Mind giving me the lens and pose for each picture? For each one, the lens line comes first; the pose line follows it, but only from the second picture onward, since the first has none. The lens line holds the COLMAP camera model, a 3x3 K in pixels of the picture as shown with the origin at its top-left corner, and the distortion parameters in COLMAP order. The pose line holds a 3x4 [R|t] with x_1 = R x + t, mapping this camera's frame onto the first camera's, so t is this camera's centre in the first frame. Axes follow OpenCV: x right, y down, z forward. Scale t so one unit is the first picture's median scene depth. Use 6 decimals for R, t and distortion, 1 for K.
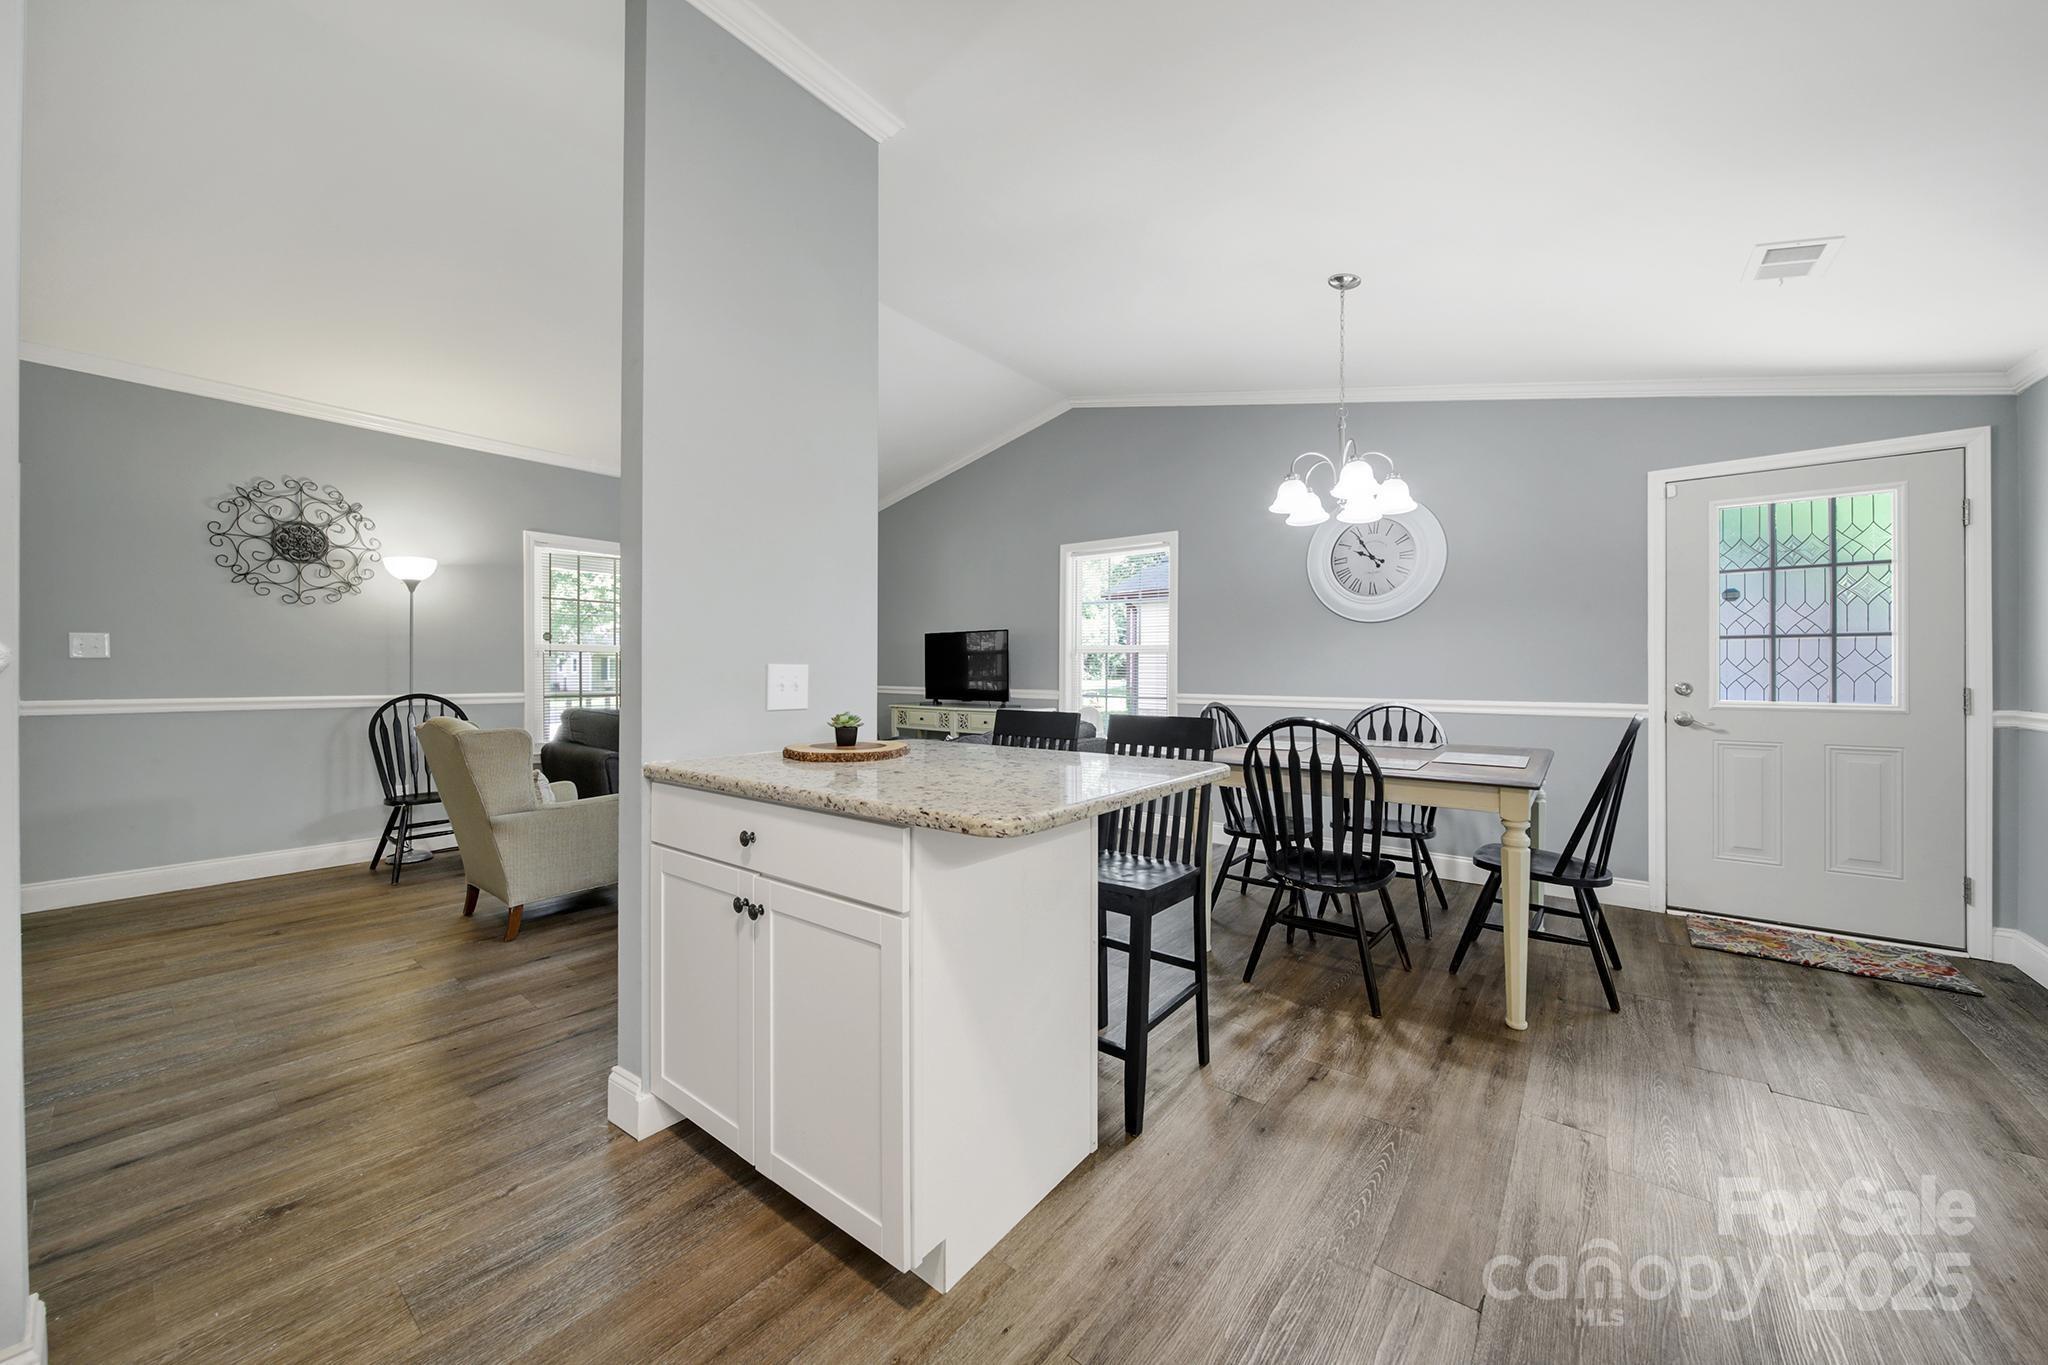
lens RADIAL K [[737.8, 0, 1015.7], [0, 737.8, 670.8], [0, 0, 1]] dist [-0.001939, -0.001141]
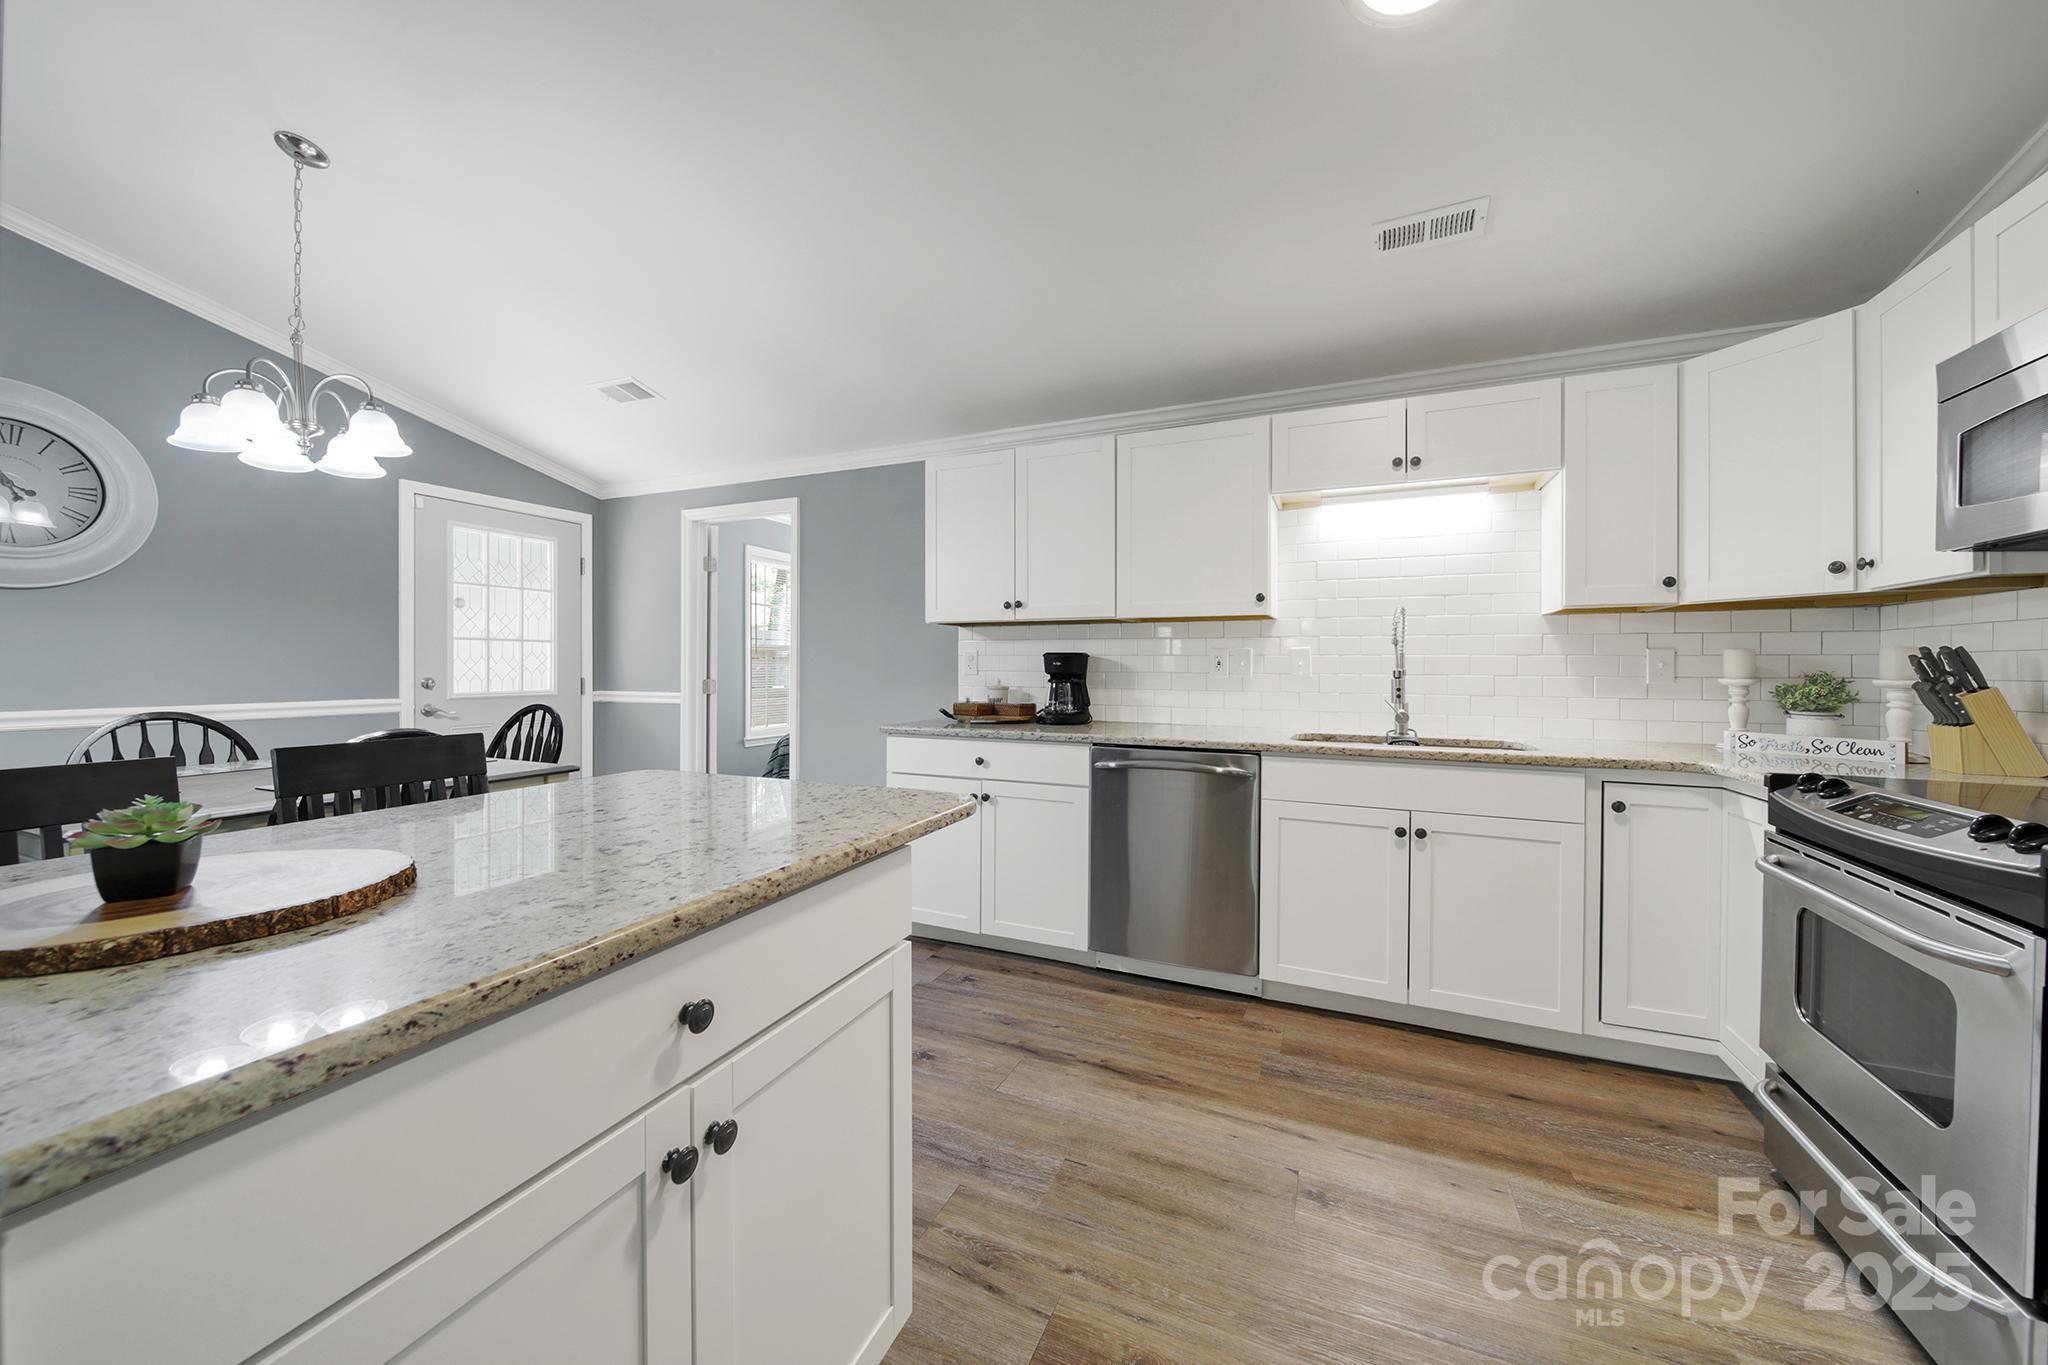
lens RADIAL K [[737.8, 0, 1026.4], [0, 737.8, 661.7], [0, 0, 1]] dist [-0.001939, -0.001141]
pose [[-0.255988, 0.003512, 0.966674, -0.394865], [-0.002871, 0.999986, -0.004393, -0.005185], [-0.966676, -0.003900, -0.255974, 0.396592]]
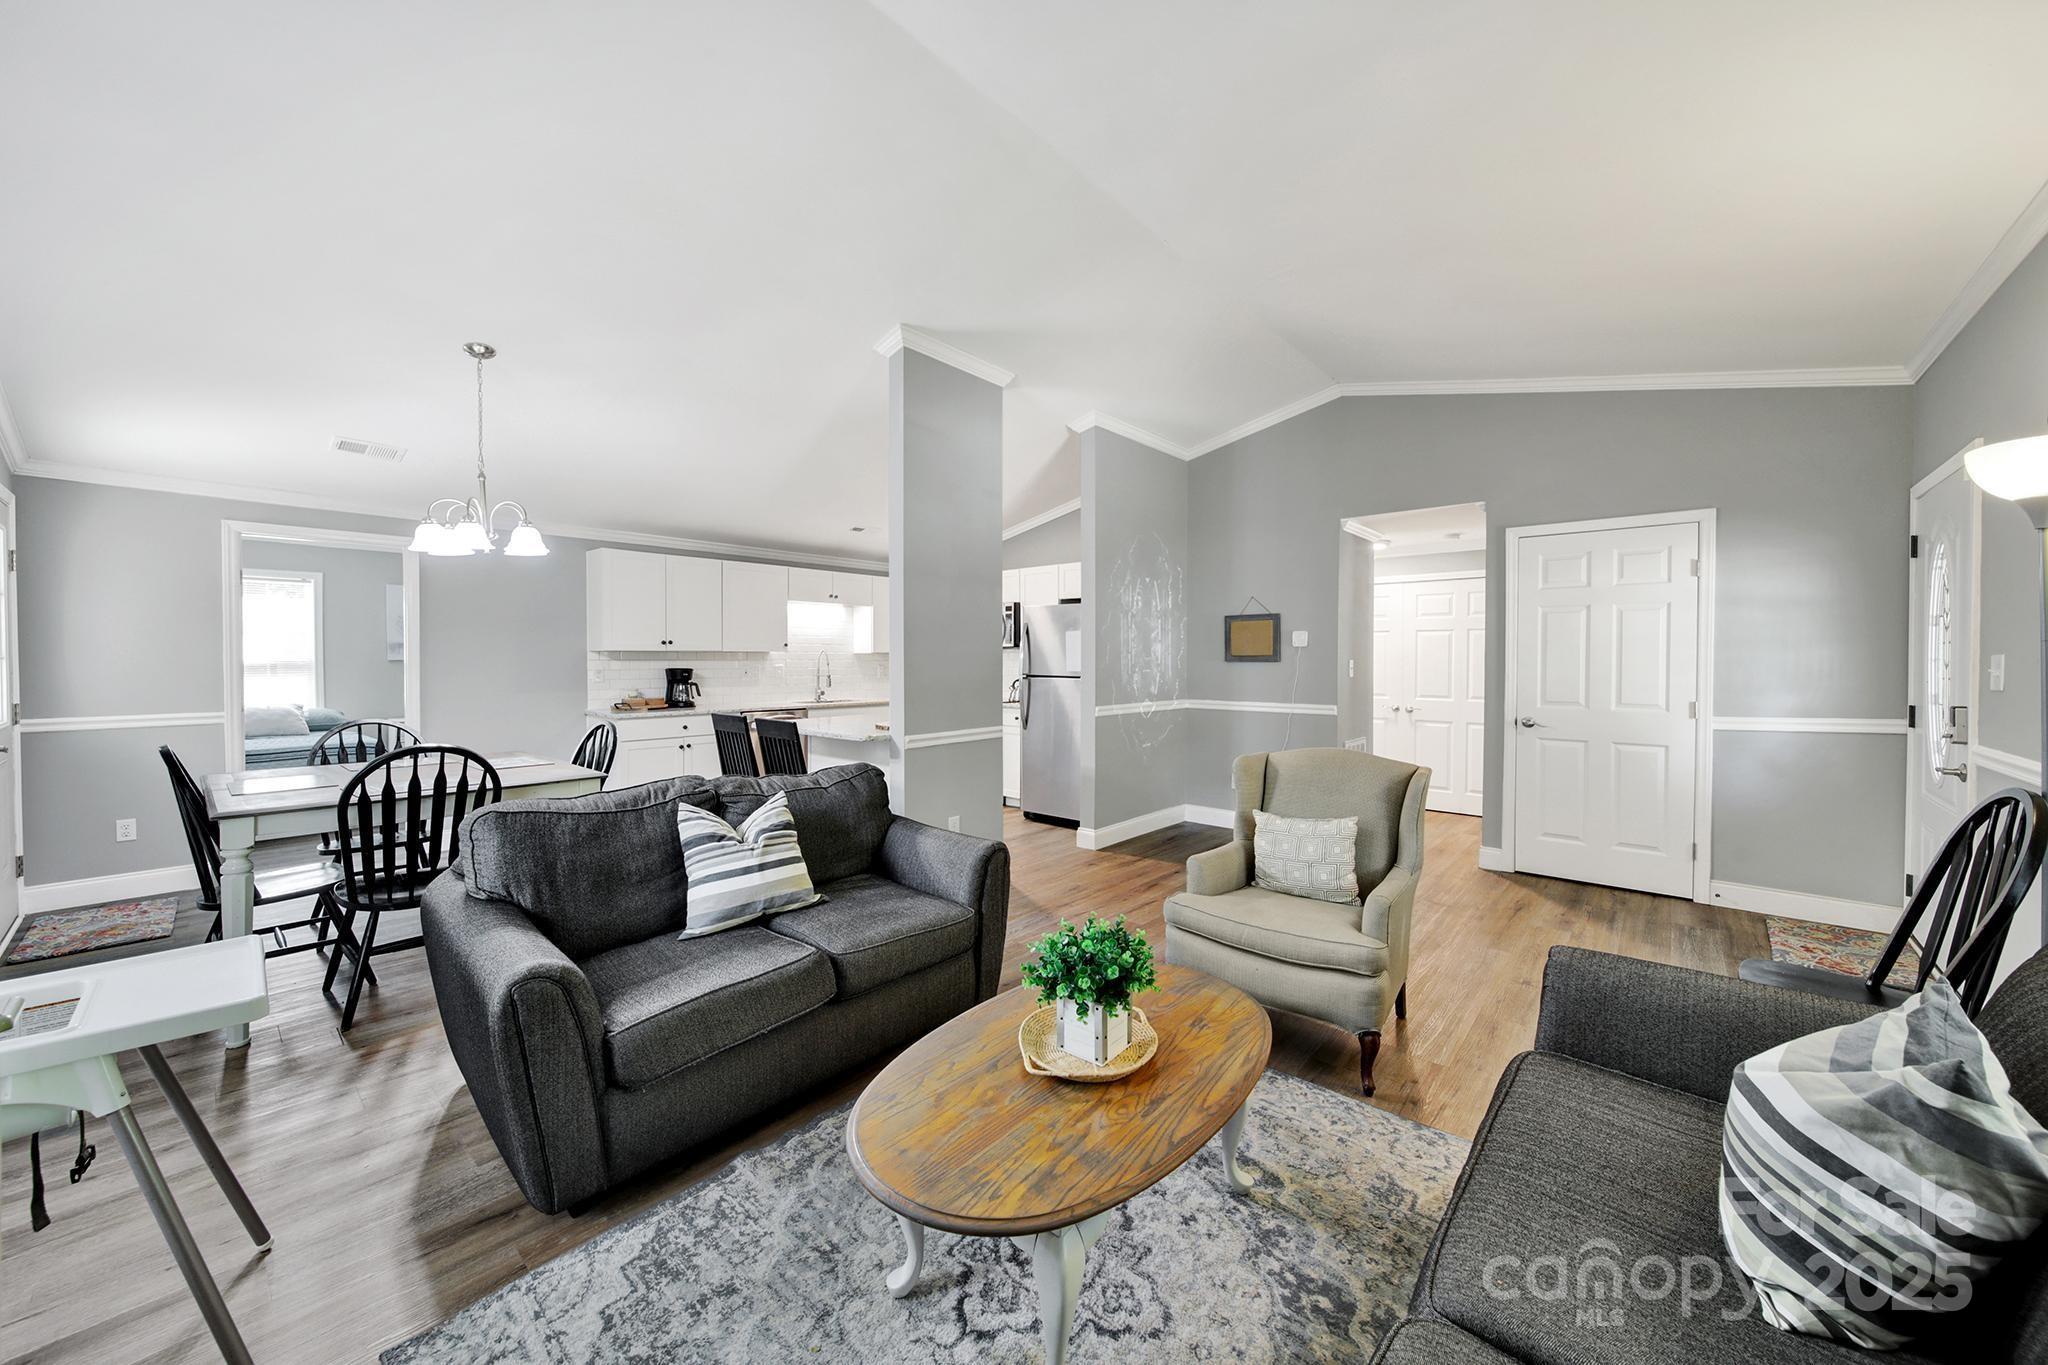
lens RADIAL K [[737.8, 0, 1021.1], [0, 737.8, 661.3], [0, 0, 1]] dist [-0.001939, -0.001141]
pose [[-0.998526, -0.003642, 0.054154, -0.366807], [-0.003584, 0.999993, 0.001159, -0.040328], [-0.054157, 0.000963, -0.998532, 1.738786]]
